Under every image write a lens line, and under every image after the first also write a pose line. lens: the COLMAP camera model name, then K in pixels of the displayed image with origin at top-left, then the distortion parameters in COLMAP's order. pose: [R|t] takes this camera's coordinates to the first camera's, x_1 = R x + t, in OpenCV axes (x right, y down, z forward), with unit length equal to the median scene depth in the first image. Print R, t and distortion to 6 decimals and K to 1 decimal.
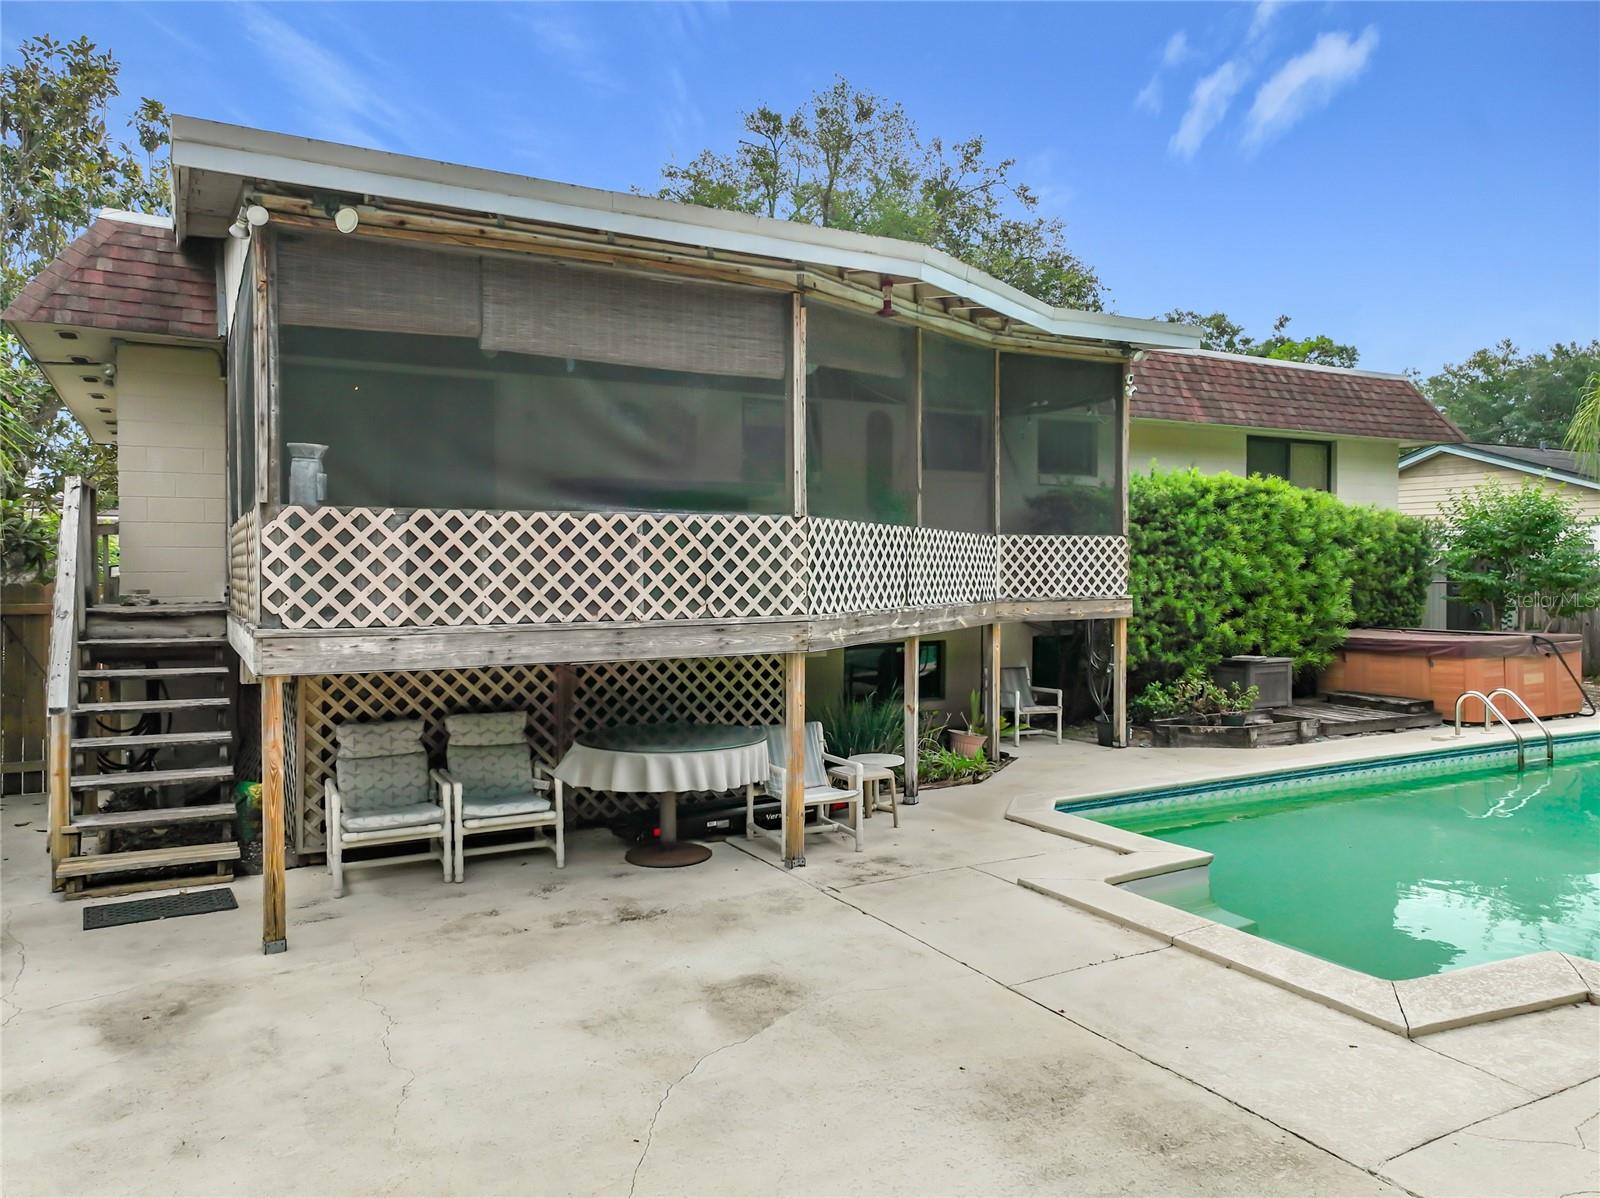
lens RADIAL K [[1105.4, 0, 800.0], [0, 1105.4, 549.0], [0, 0, 1]] dist [-0.000034, -0.000438]
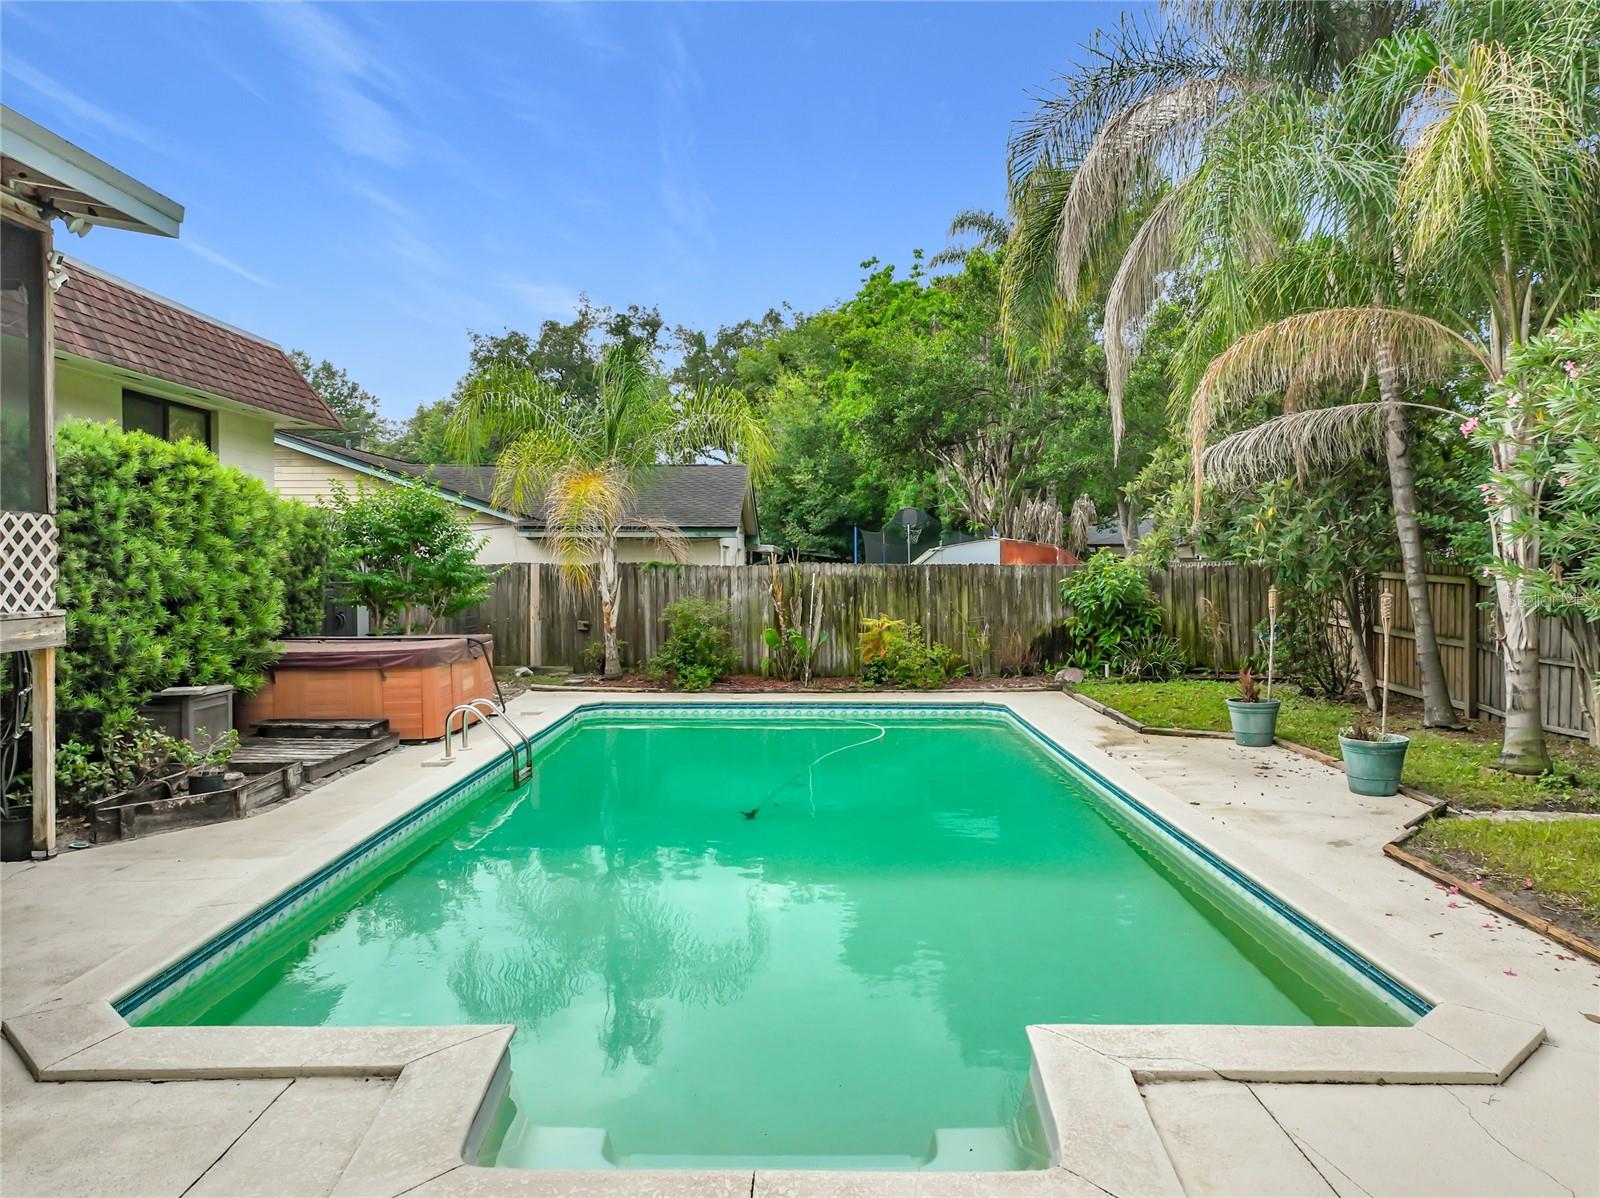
lens RADIAL K [[1136.7, 0, 795.9], [0, 1136.7, 596.8], [0, 0, 1]] dist [0.002319, 0.014248]
pose [[0.487336, -0.022154, 0.872933, -0.052877], [-0.013988, 0.999352, 0.033172, 0.006320], [-0.873102, -0.028377, 0.486710, 0.286033]]
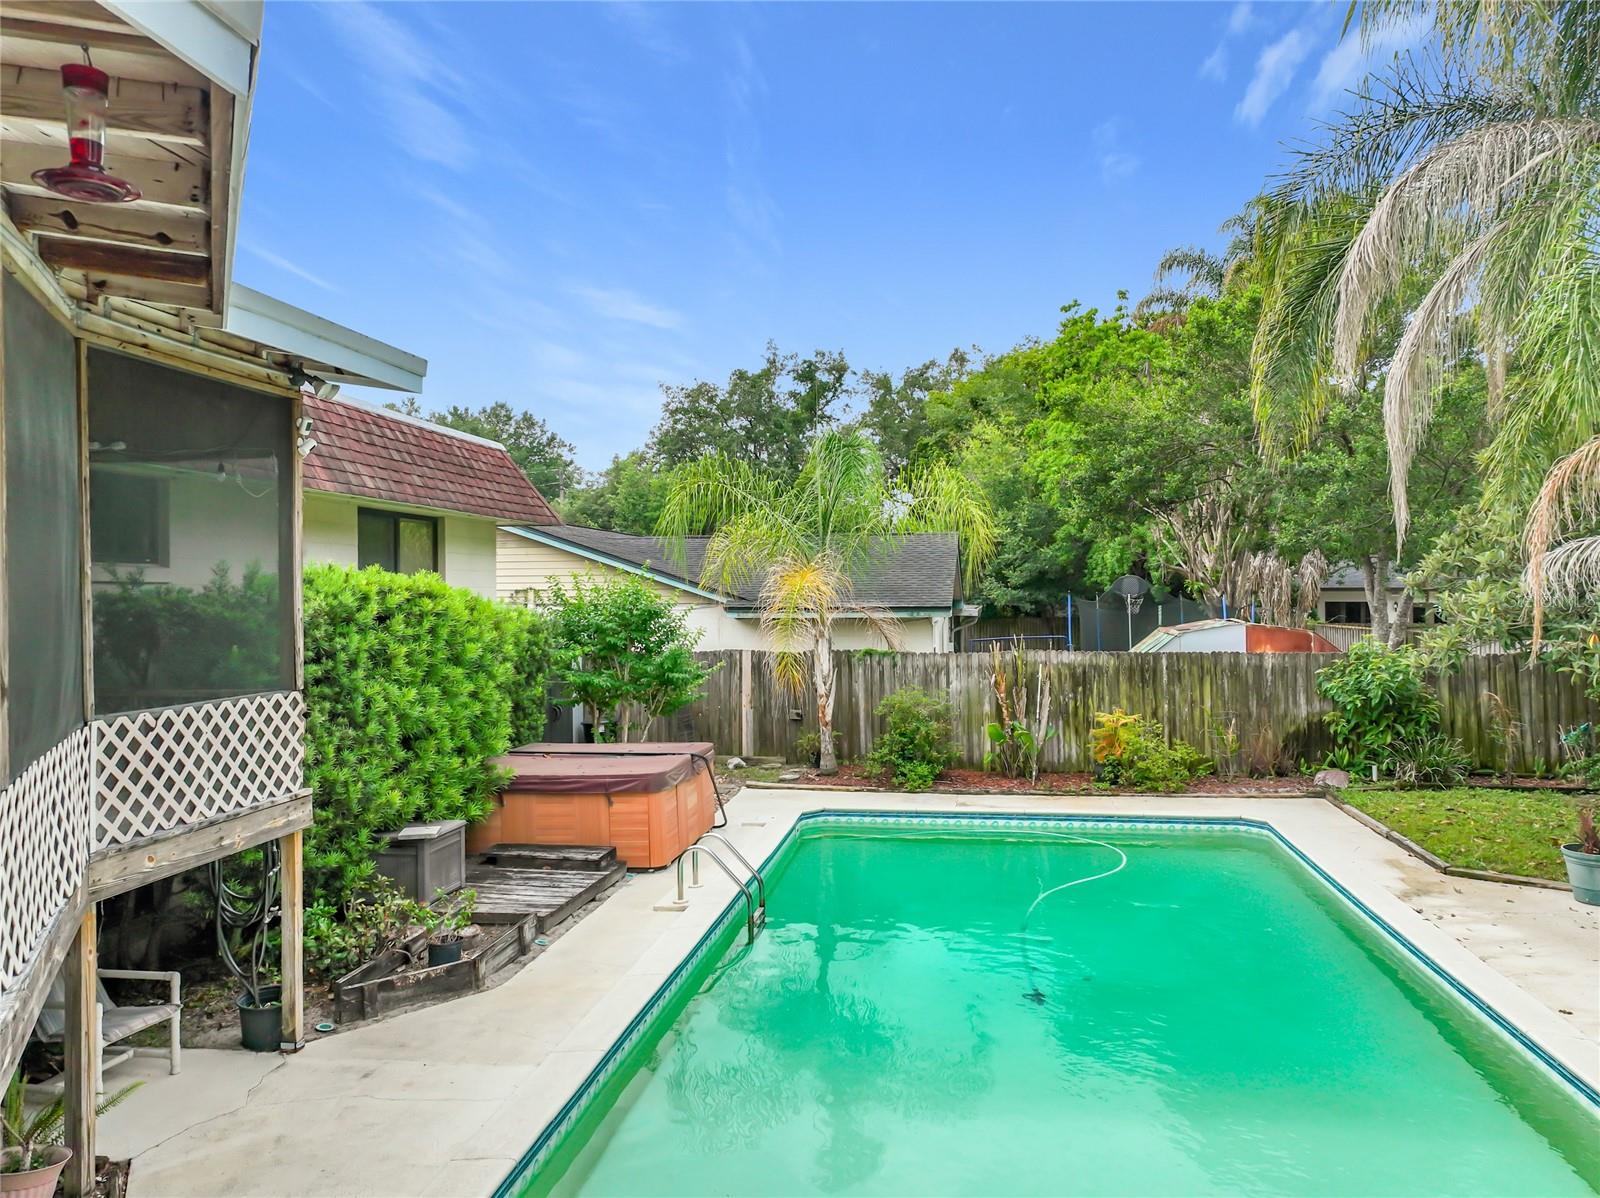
lens RADIAL K [[1137.8, 0, 816.8], [0, 1137.8, 616.1], [0, 0, 1]] dist [0.007614, -0.003176]
pose [[0.605207, -0.014805, 0.795930, -0.021223], [-0.003165, 0.999774, 0.021004, -0.057296], [-0.796062, -0.015231, 0.605024, 0.359014]]
